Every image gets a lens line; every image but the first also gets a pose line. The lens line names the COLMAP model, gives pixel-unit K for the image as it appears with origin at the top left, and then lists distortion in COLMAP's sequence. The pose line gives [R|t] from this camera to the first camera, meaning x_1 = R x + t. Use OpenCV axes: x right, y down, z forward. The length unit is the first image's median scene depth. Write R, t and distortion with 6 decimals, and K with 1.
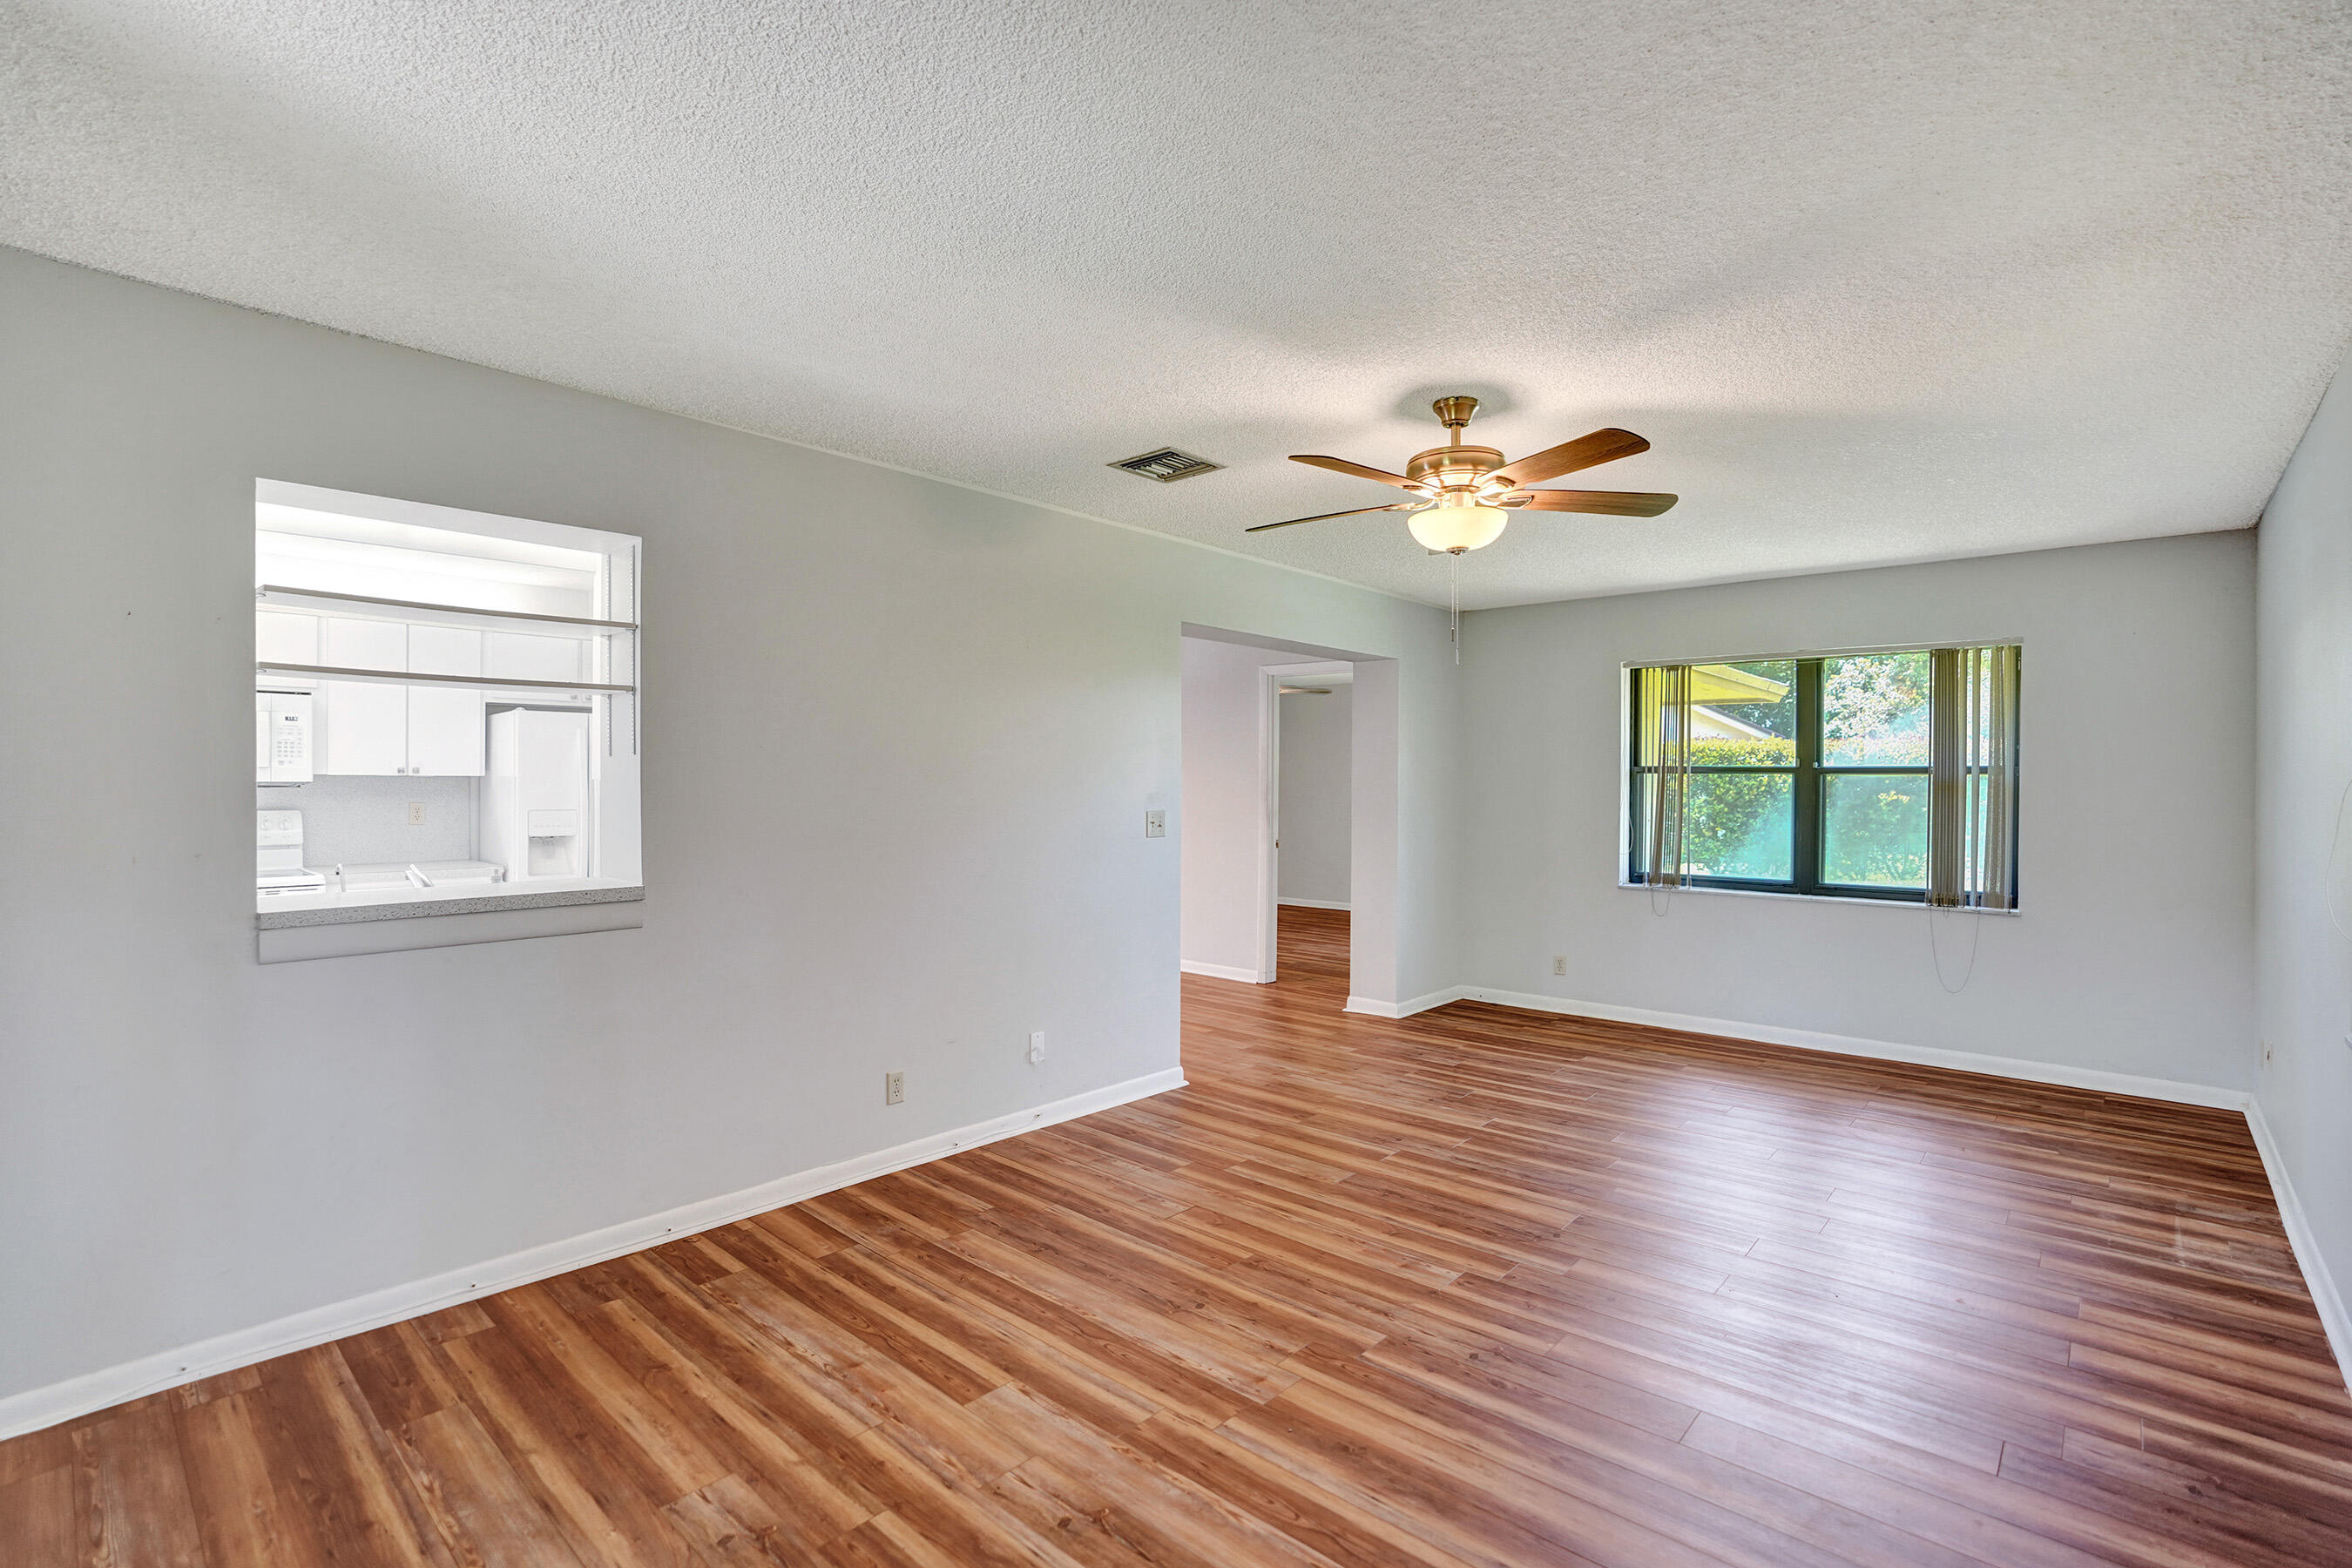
lens RADIAL K [[1124.4, 0, 1159.0], [0, 1124.4, 785.1], [0, 0, 1]] dist [-0.075585, 0.040048]
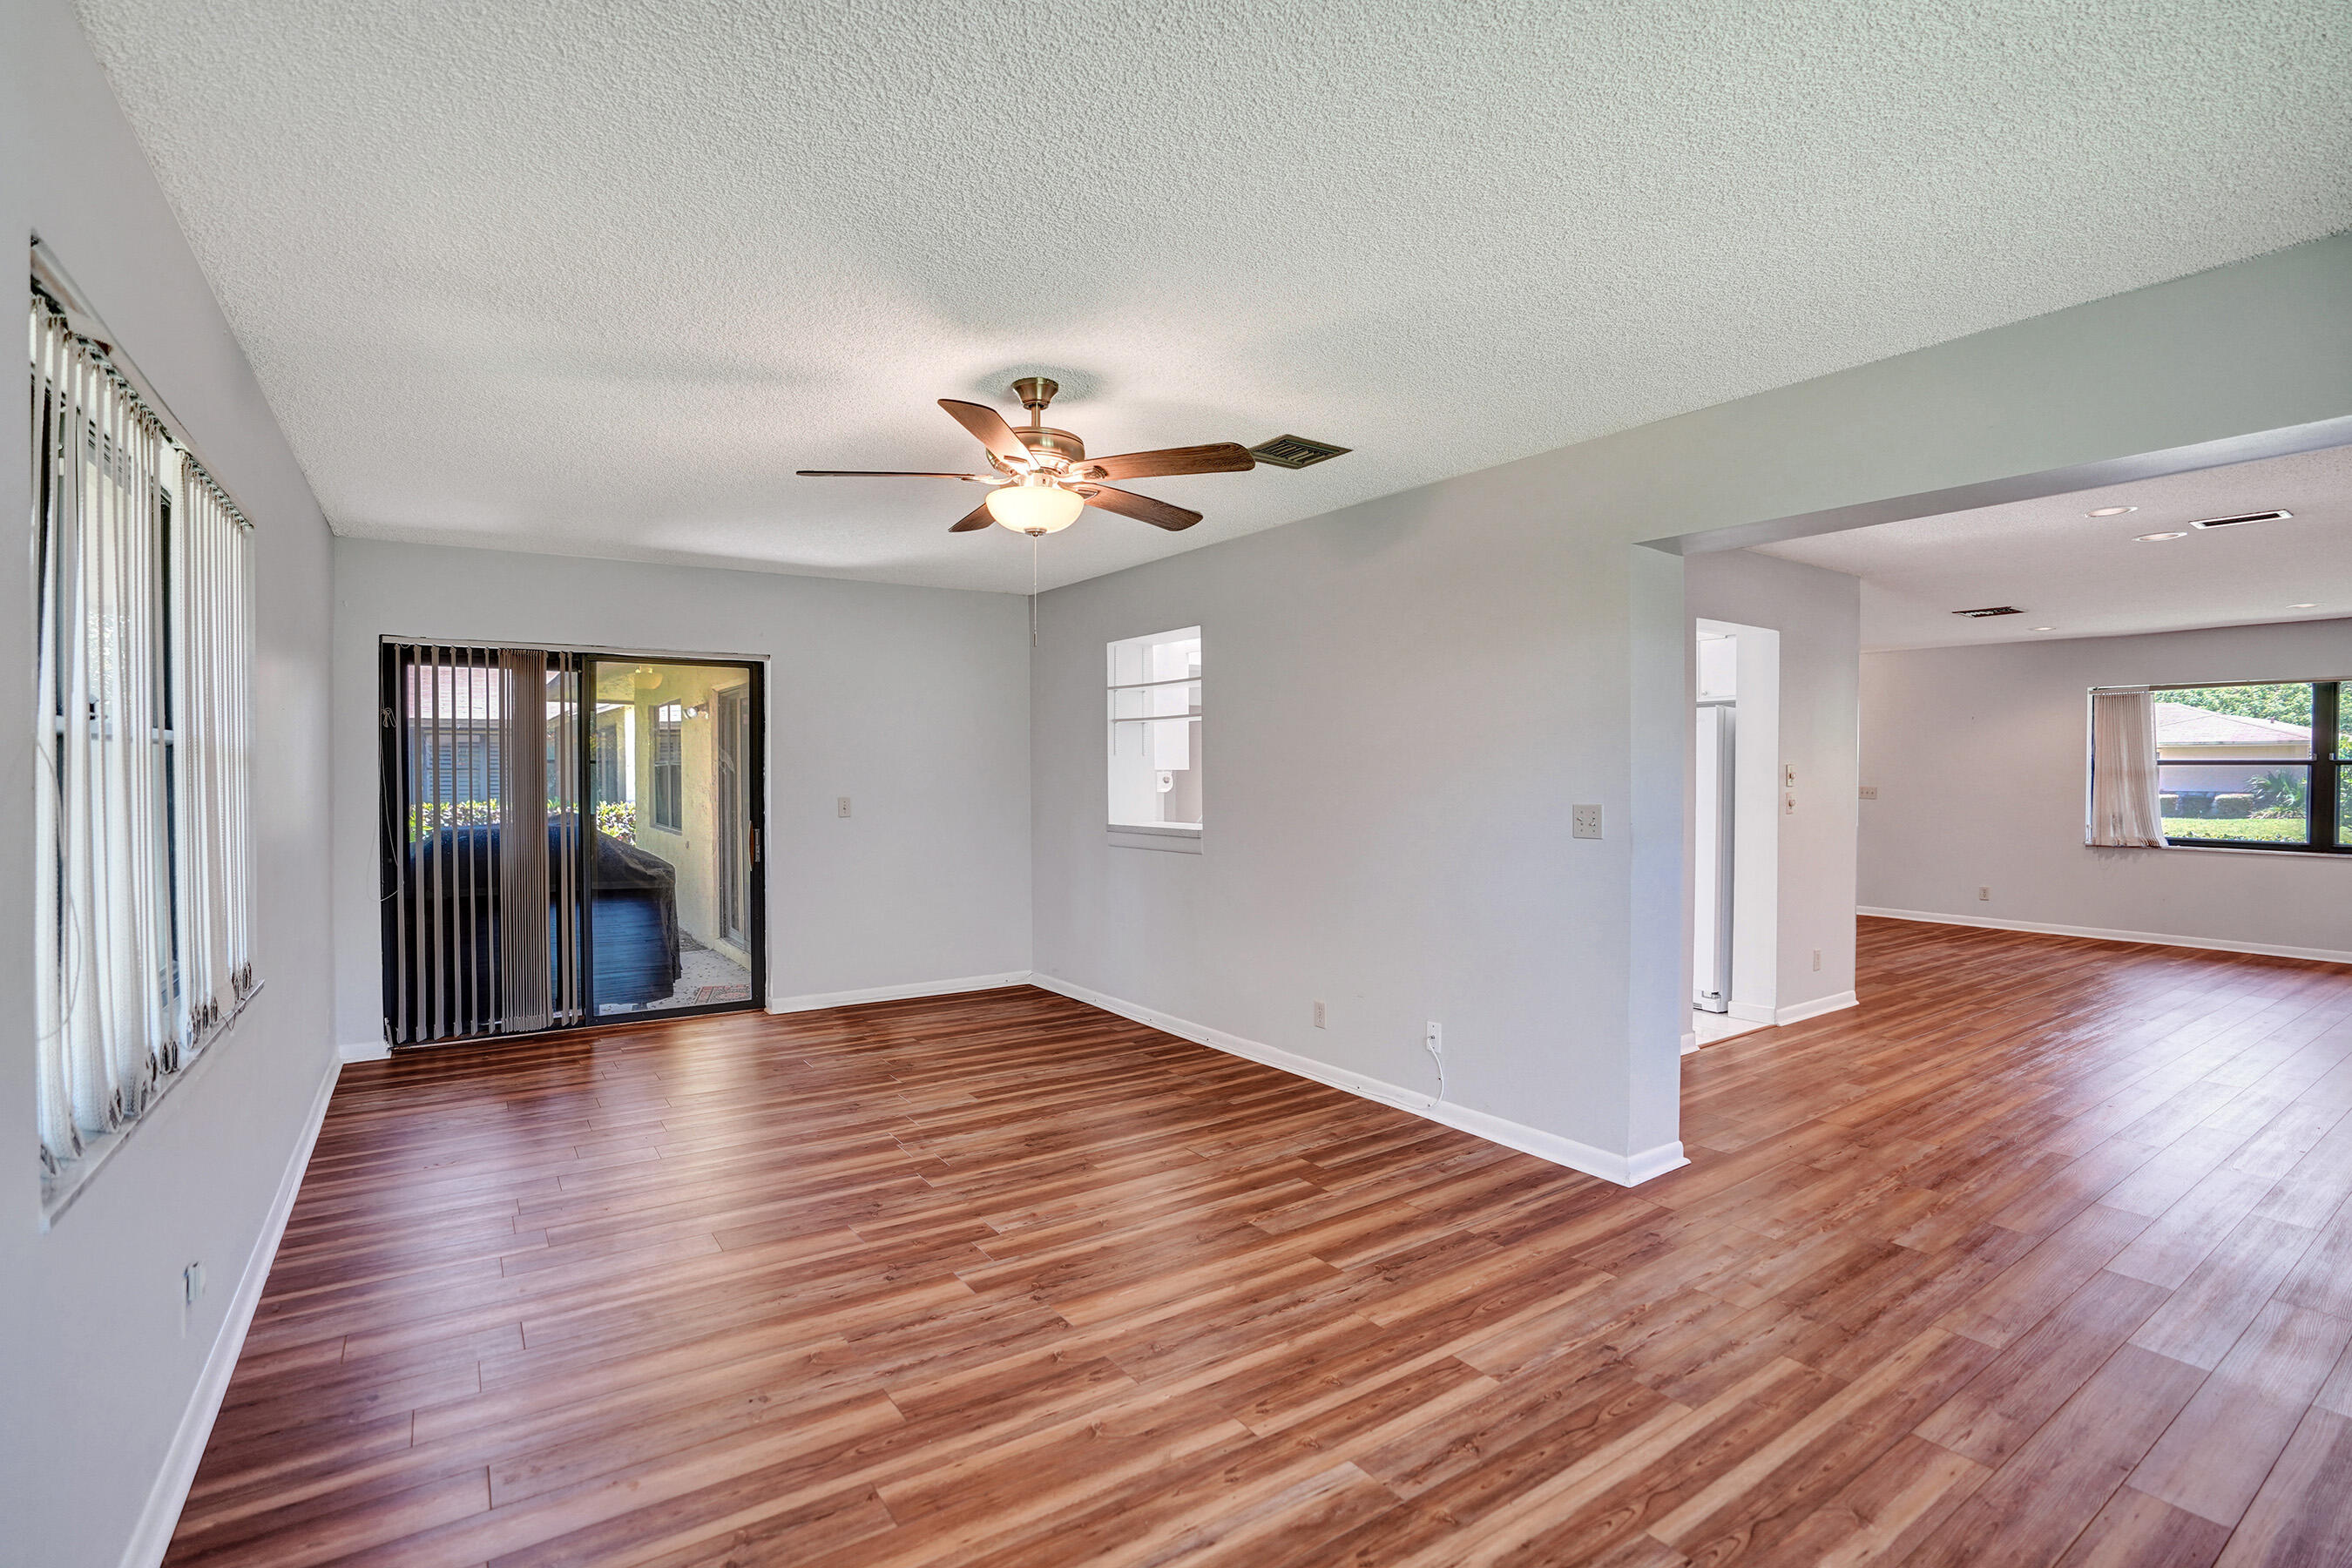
lens RADIAL K [[1086.4, 0, 1184.0], [0, 1086.4, 786.5], [0, 0, 1]] dist [-0.034123, 0.000592]
pose [[-0.229289, 0.009711, -0.973310, 1.075119], [-0.000918, 0.999948, 0.010193, -0.003356], [0.973358, 0.003230, -0.229268, 1.213897]]
